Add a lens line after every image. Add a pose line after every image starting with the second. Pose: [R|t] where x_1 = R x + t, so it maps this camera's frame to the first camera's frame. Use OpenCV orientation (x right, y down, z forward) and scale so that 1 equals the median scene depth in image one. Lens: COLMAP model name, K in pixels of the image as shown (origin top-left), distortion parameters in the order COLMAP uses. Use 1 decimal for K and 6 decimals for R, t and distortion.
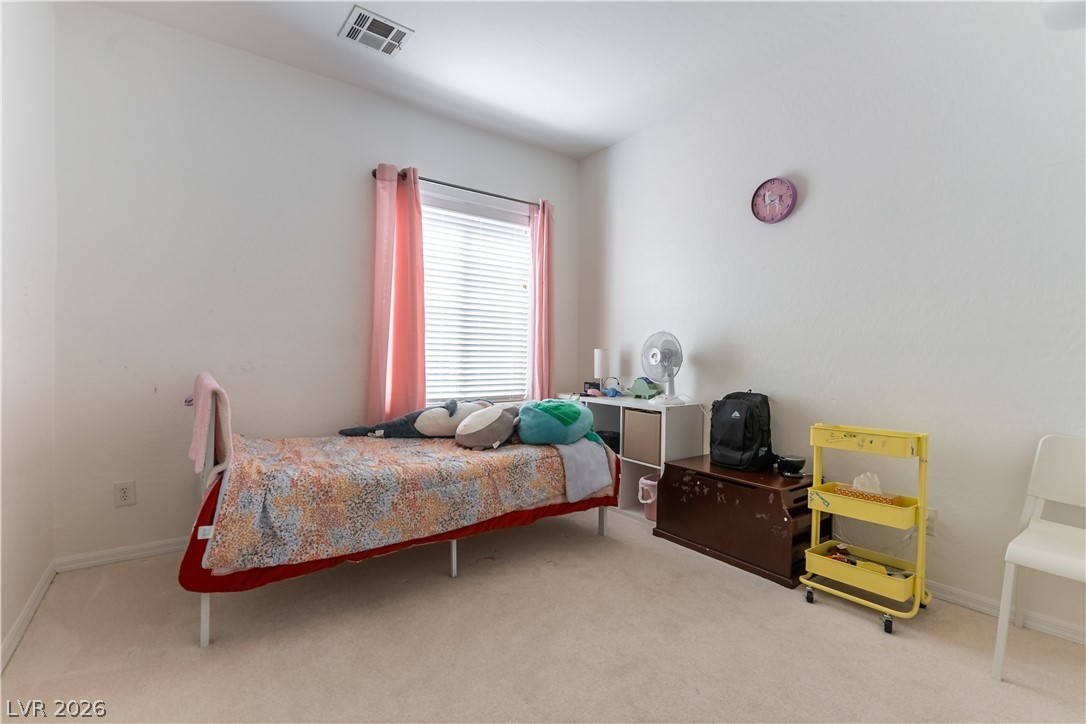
lens RADIAL K [[486.9, 0, 542.0], [0, 486.9, 358.8], [0, 0, 1]] dist [-0.002800, 0.000195]
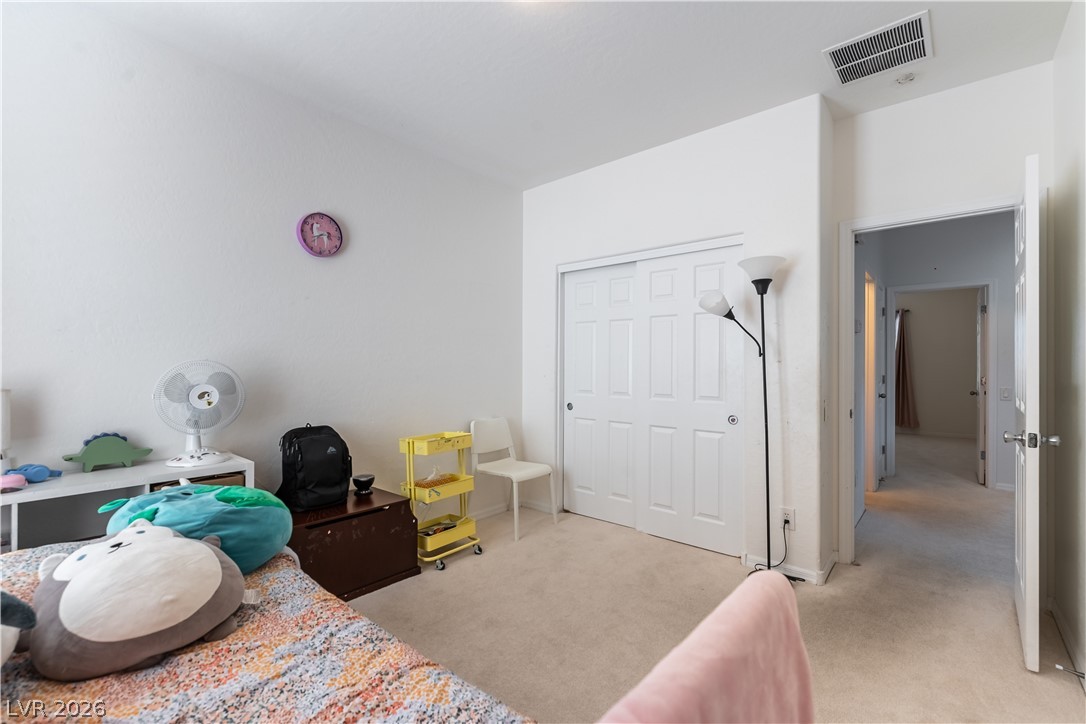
lens RADIAL K [[486.9, 0, 544.6], [0, 486.9, 364.9], [0, 0, 1]] dist [-0.002800, 0.000195]
pose [[-0.220516, -0.009265, 0.975339, -0.638539], [0.012440, 0.999847, 0.012310, -0.061392], [-0.975304, 0.014848, -0.220367, 0.791989]]
